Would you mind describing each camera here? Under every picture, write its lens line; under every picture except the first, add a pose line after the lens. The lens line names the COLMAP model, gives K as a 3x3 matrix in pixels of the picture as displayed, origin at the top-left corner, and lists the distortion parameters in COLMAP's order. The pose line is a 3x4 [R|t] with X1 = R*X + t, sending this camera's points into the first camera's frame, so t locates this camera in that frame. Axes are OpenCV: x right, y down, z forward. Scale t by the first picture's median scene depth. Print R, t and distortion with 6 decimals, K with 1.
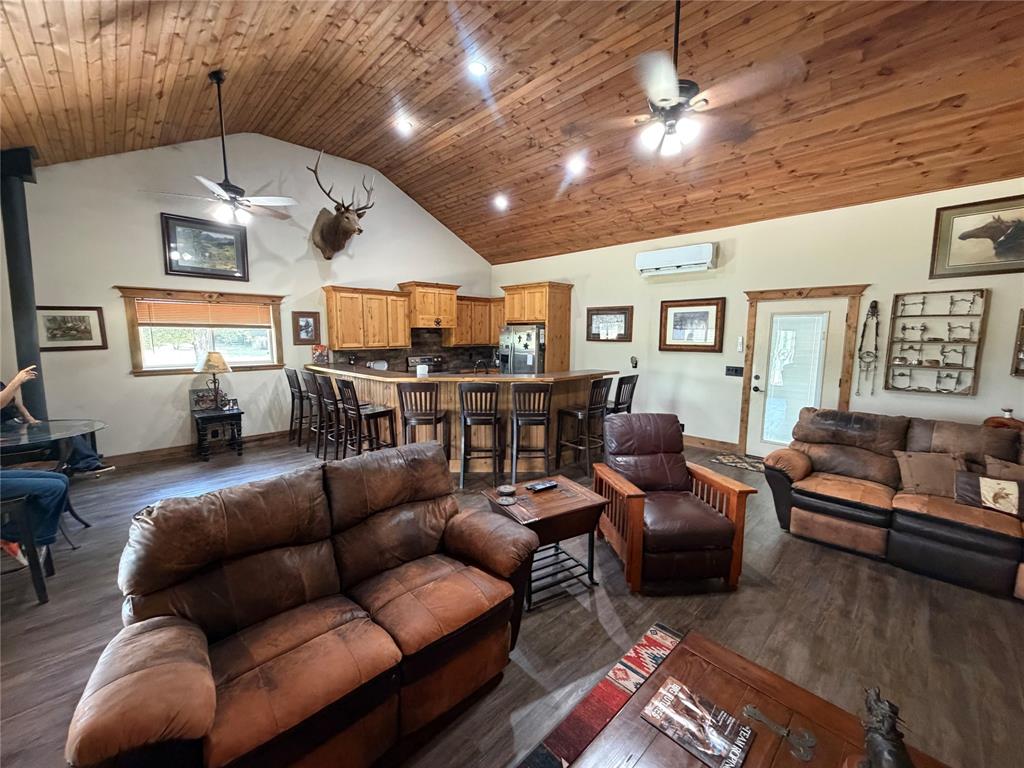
lens RADIAL K [[412.7, 0, 510.8], [0, 412.7, 382.8], [0, 0, 1]] dist [-0.004648, -0.000604]
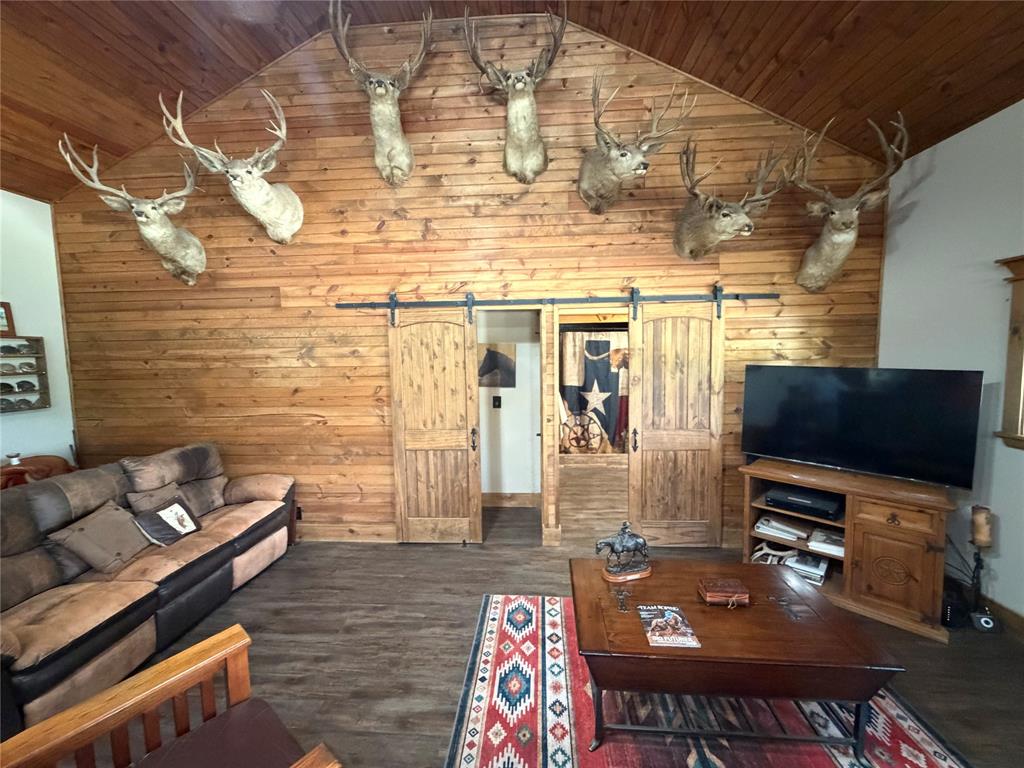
lens RADIAL K [[412.7, 0, 512.0], [0, 412.7, 384.6], [0, 0, 1]] dist [-0.004648, -0.000604]
pose [[-0.670959, -0.060294, 0.739039, -0.111628], [0.101384, 0.979868, 0.171987, -0.168588], [-0.734531, 0.190323, -0.651339, 1.146910]]
